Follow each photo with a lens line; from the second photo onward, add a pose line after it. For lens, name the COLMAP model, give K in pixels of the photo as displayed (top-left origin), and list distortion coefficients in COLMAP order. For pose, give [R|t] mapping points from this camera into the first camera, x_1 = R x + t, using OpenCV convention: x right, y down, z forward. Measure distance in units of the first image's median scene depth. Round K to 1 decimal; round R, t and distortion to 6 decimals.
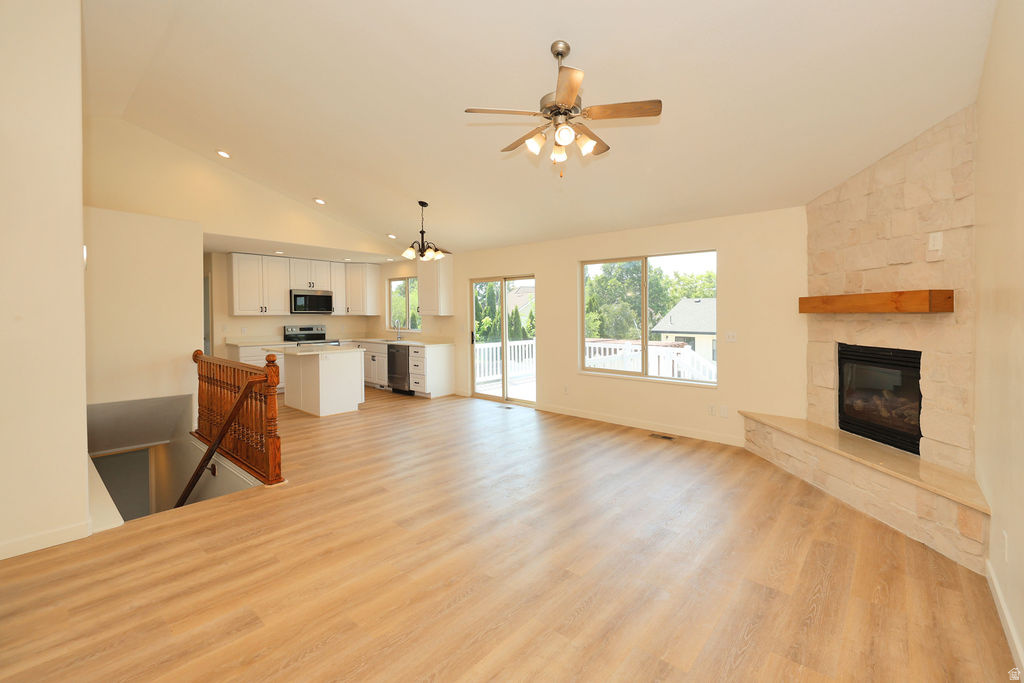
lens RADIAL K [[430.1, 0, 522.9], [0, 430.1, 327.9], [0, 0, 1]] dist [-0.001729, 0.000815]
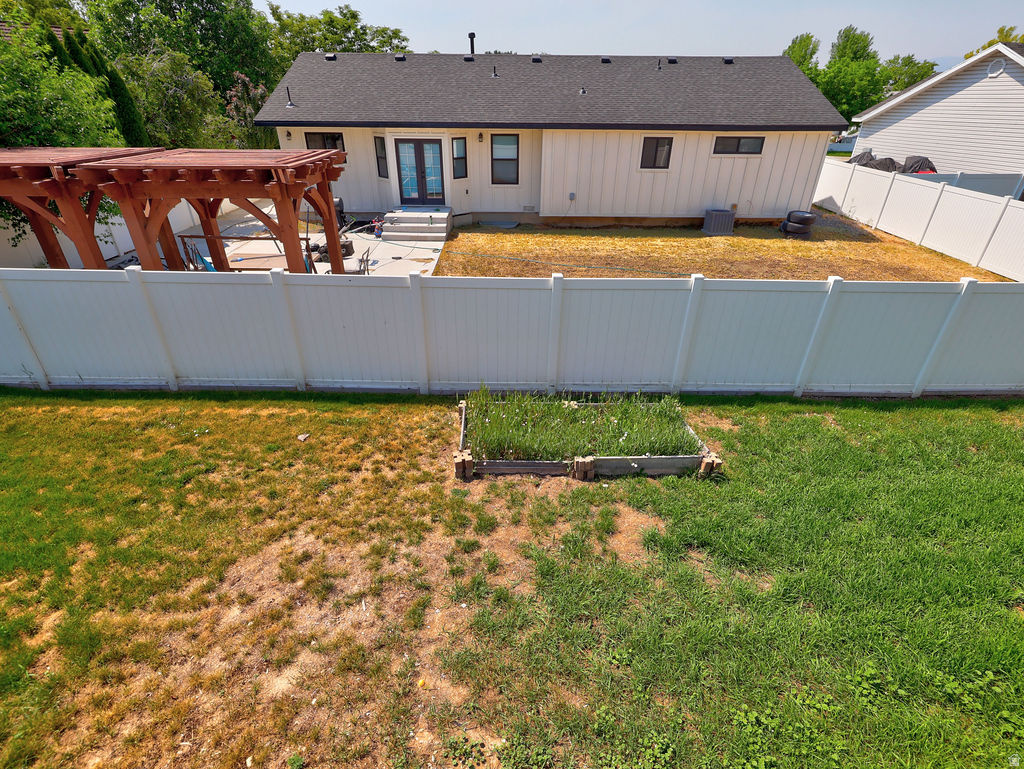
lens RADIAL K [[495.3, 0, 513.3], [0, 495.3, 376.9], [0, 0, 1]] dist [0.002130, -0.001862]
pose [[0.750875, -0.318673, 0.578475, 0.373607], [0.012850, 0.882772, 0.469626, 0.007111], [-0.660319, -0.345197, 0.666947, 1.208379]]
